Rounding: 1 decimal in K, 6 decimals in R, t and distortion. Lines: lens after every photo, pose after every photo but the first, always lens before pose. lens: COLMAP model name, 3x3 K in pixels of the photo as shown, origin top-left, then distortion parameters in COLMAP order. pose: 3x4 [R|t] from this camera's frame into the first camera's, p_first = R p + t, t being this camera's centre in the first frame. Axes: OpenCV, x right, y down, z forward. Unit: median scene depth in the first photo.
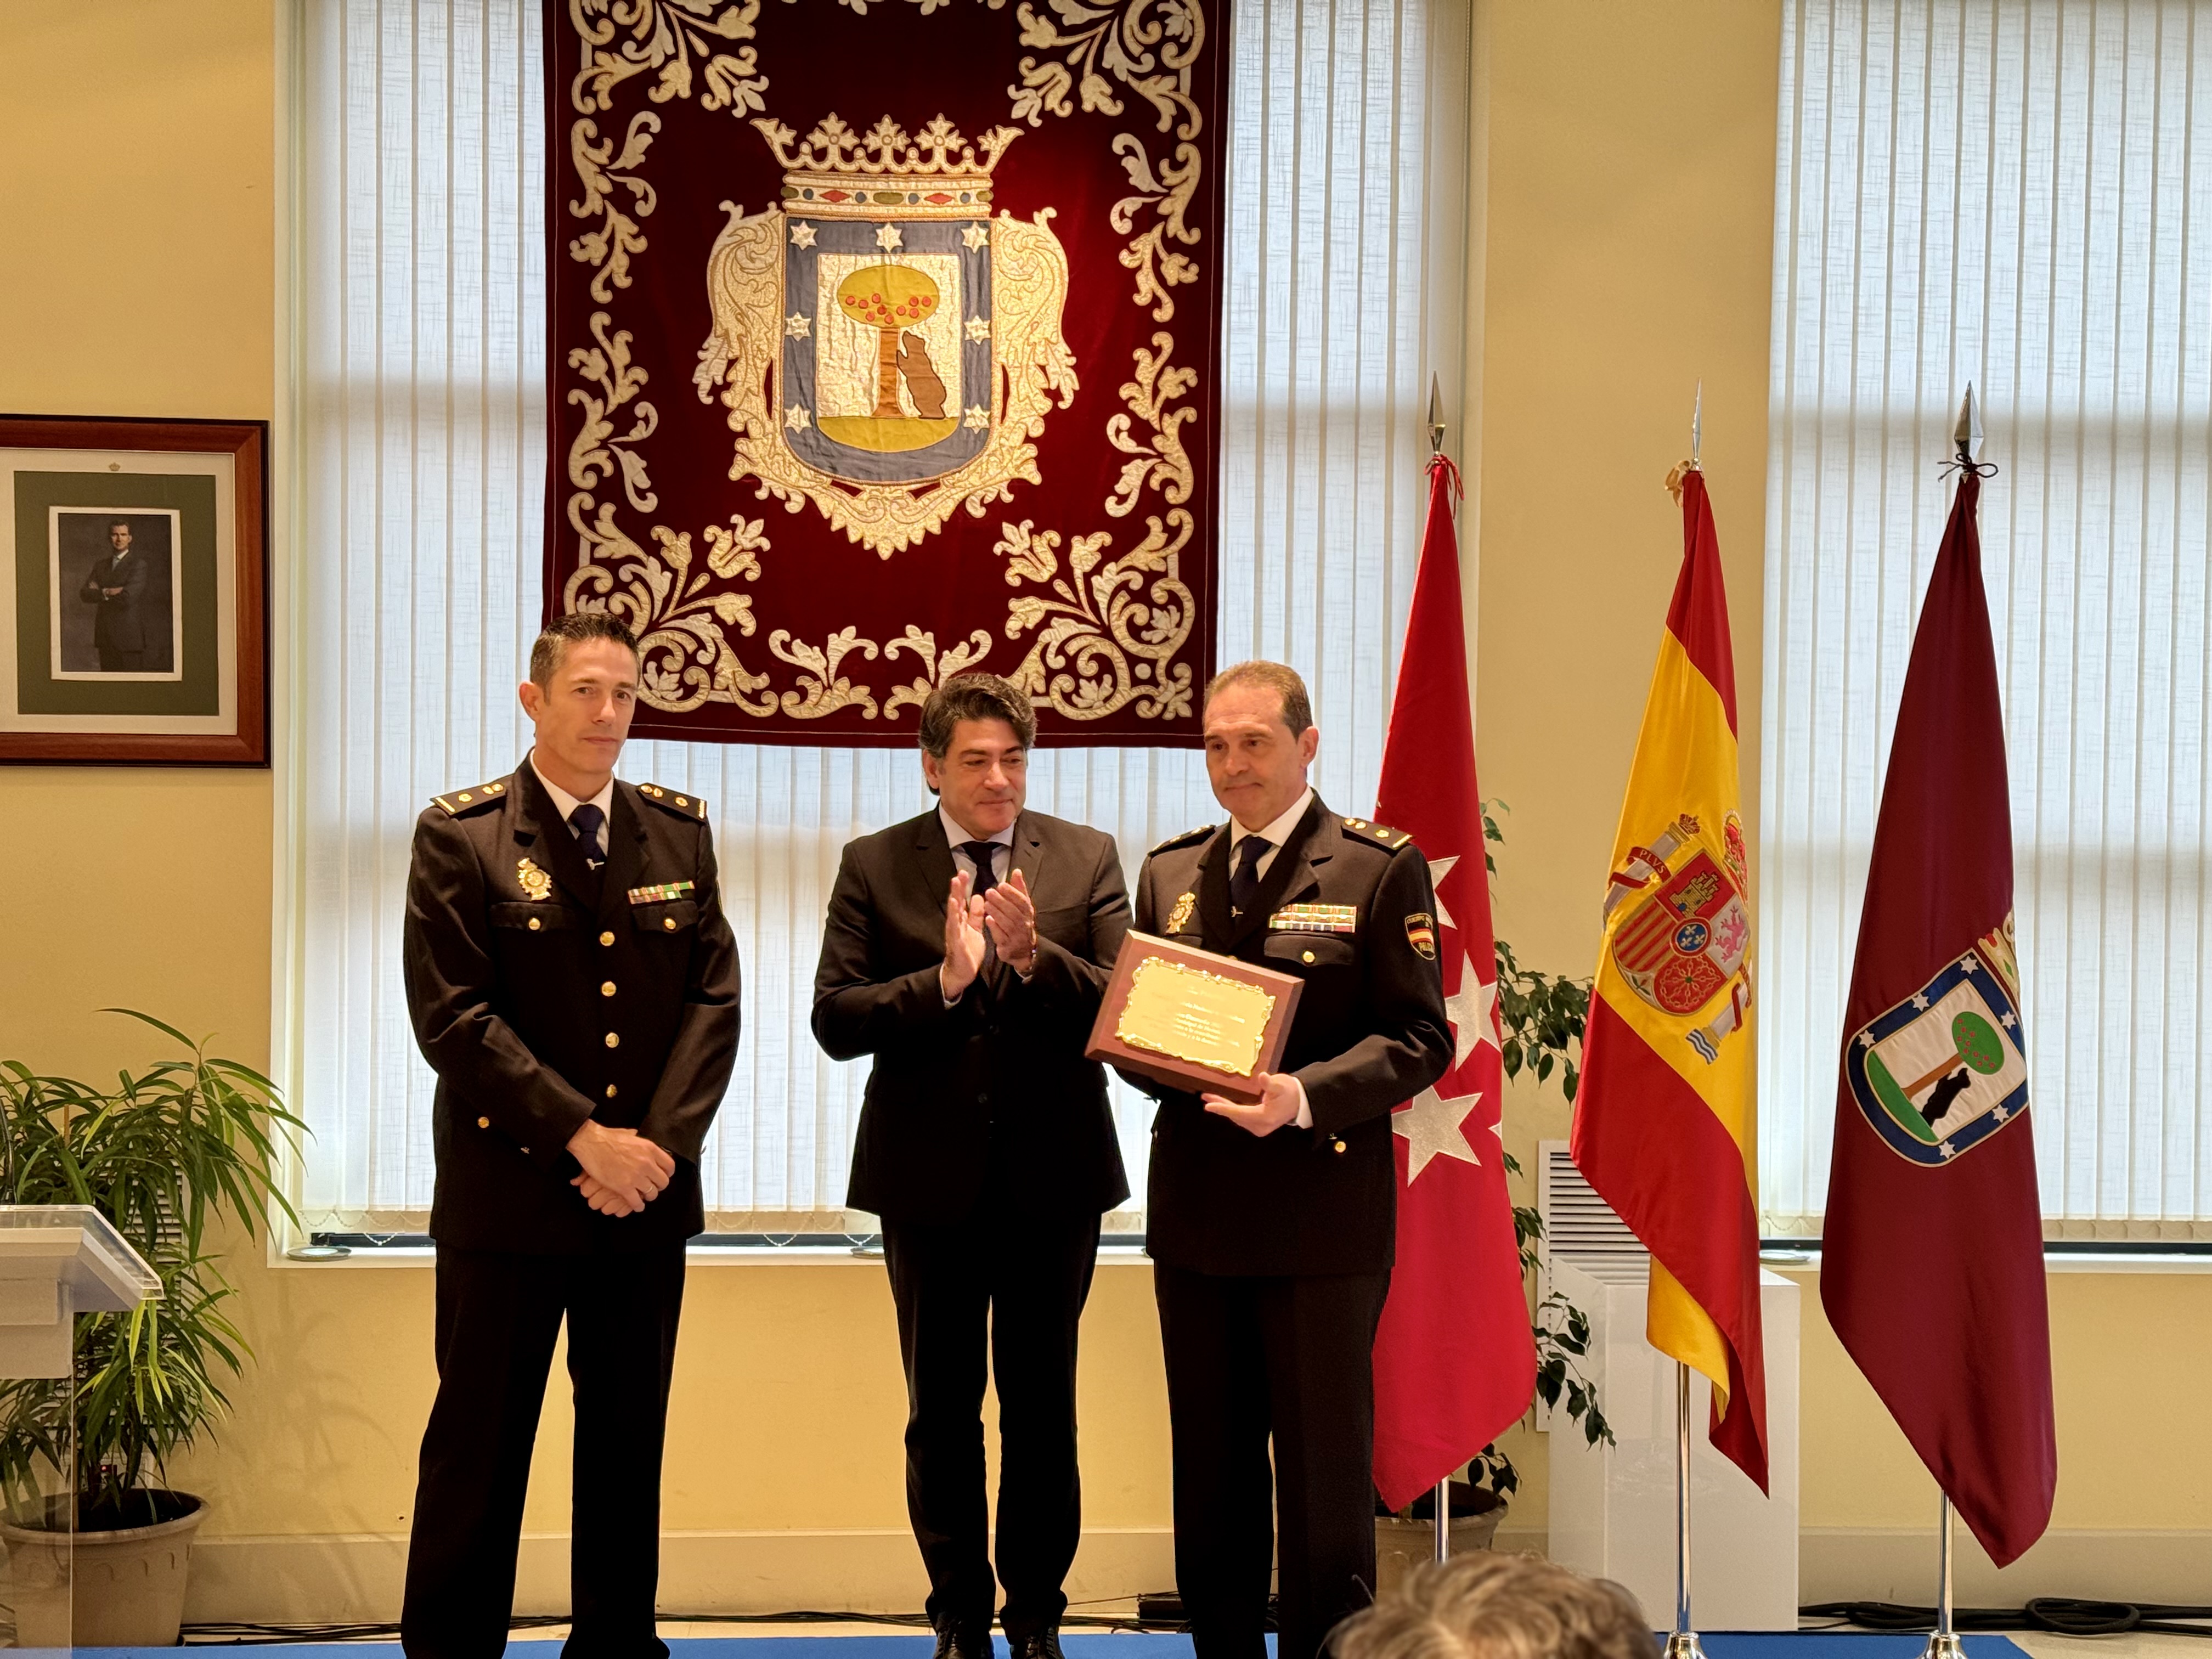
lens RADIAL K [[3022.6, 0, 1115.9], [0, 3022.6, 852.7], [0, 0, 1]] dist [0.183985, -0.282479]
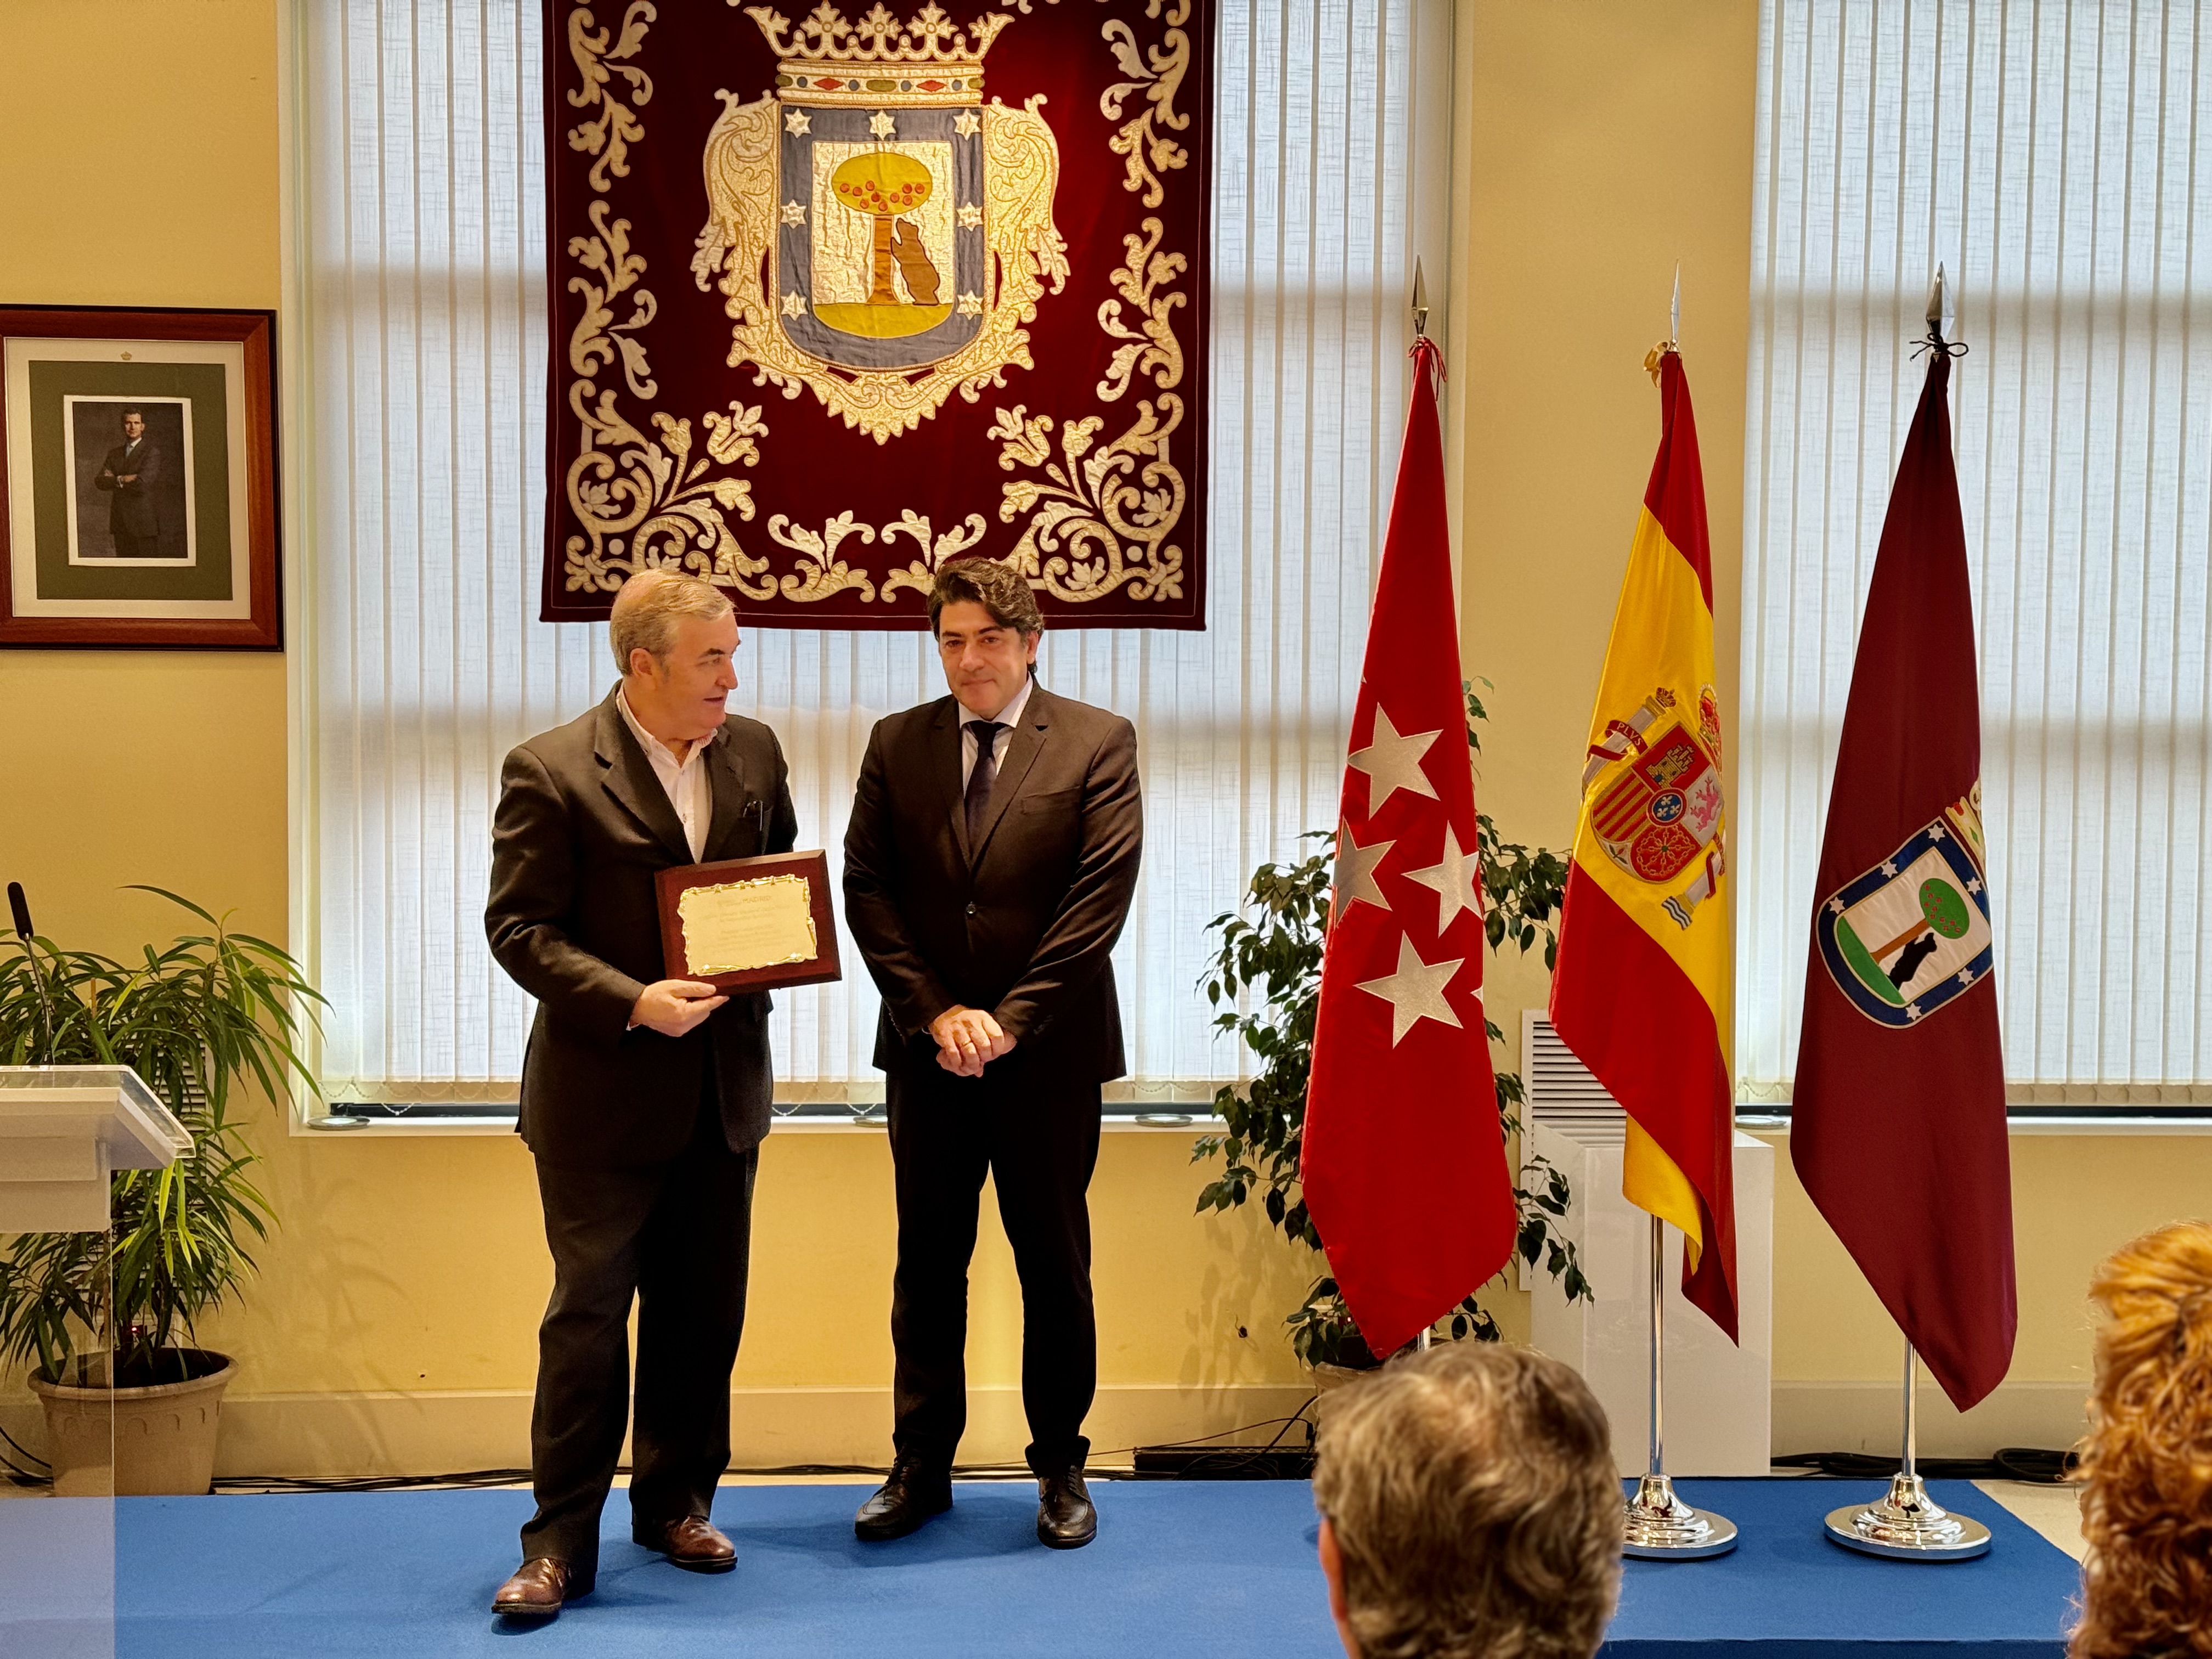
lens RADIAL K [[3022.9, 0, 1097.3], [0, 3022.9, 848.1], [0, 0, 1]] dist [0.192632, -0.336478]
pose [[0.999977, -0.004700, -0.004835, 0.000886], [0.004867, 0.999377, 0.034944, 0.003486], [0.004668, -0.034967, 0.999378, -0.024515]]
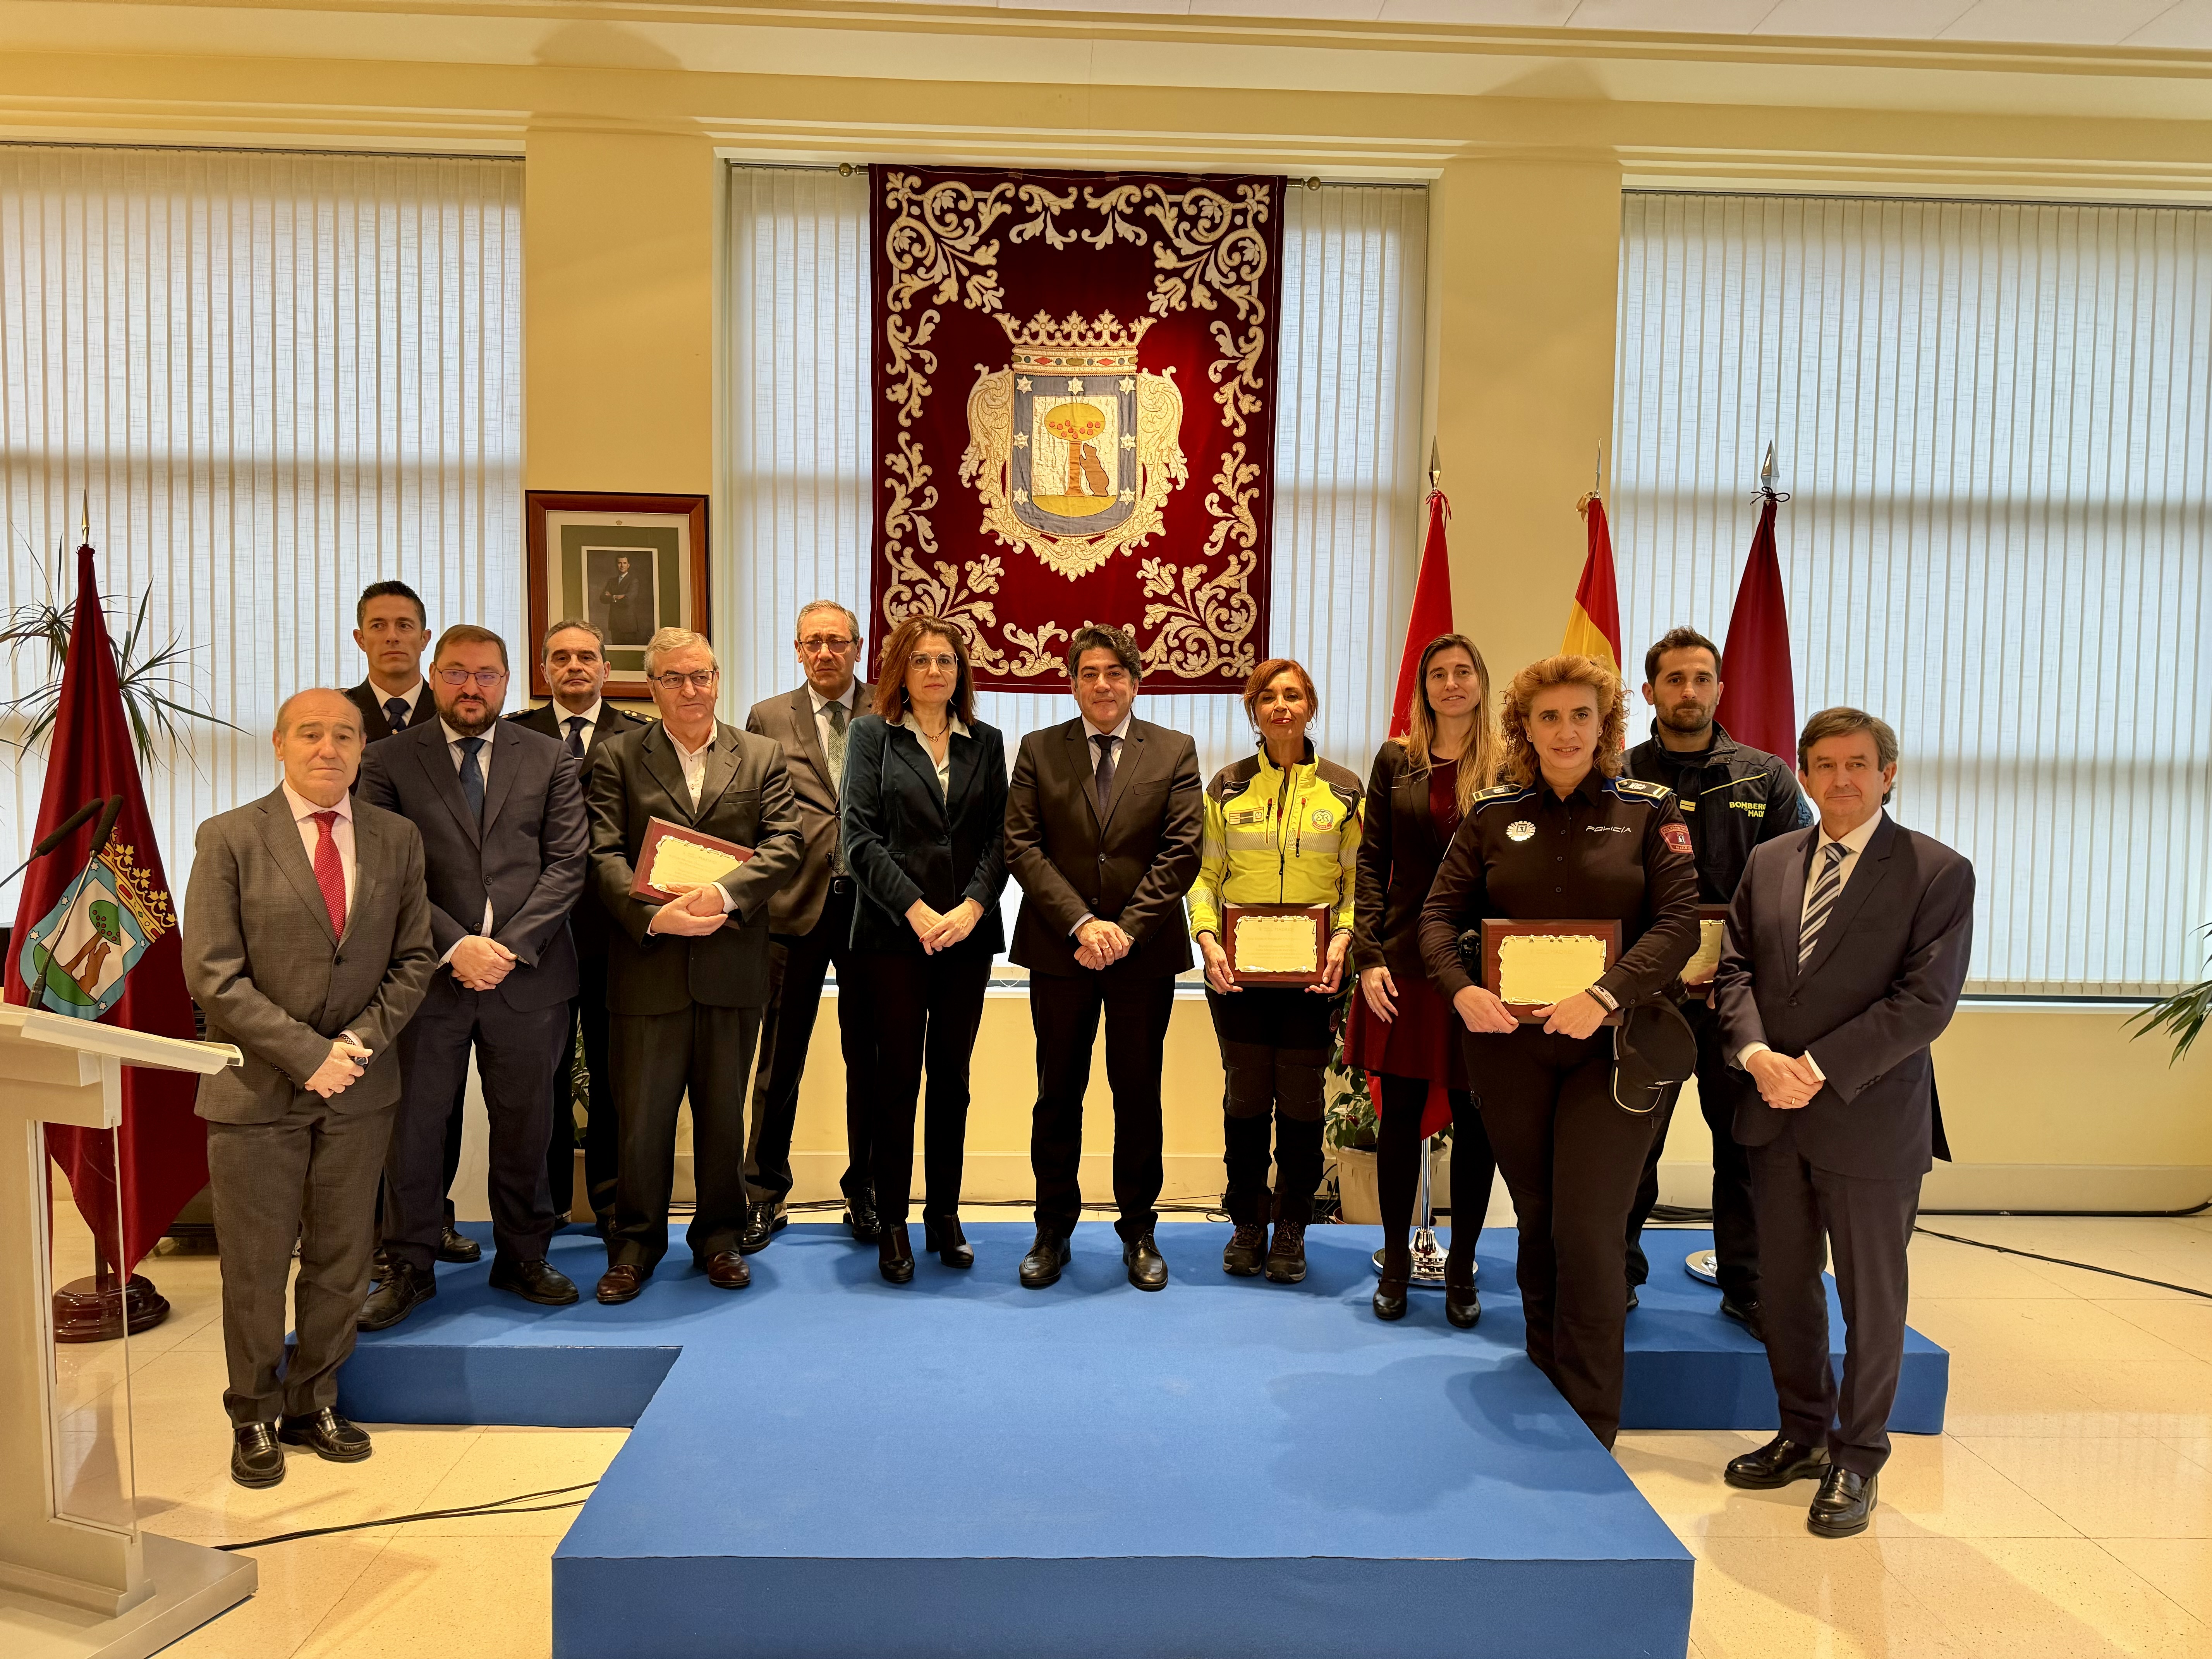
lens RADIAL K [[1519.5, 0, 1105.6], [0, 1519.5, 843.3], [0, 0, 1]] dist [0.191096, -0.372176]
pose [[0.999231, 0.005251, -0.038860, -0.023931], [-0.004015, 0.999486, 0.031818, 0.021353], [0.039007, -0.031638, 0.998738, 0.150265]]
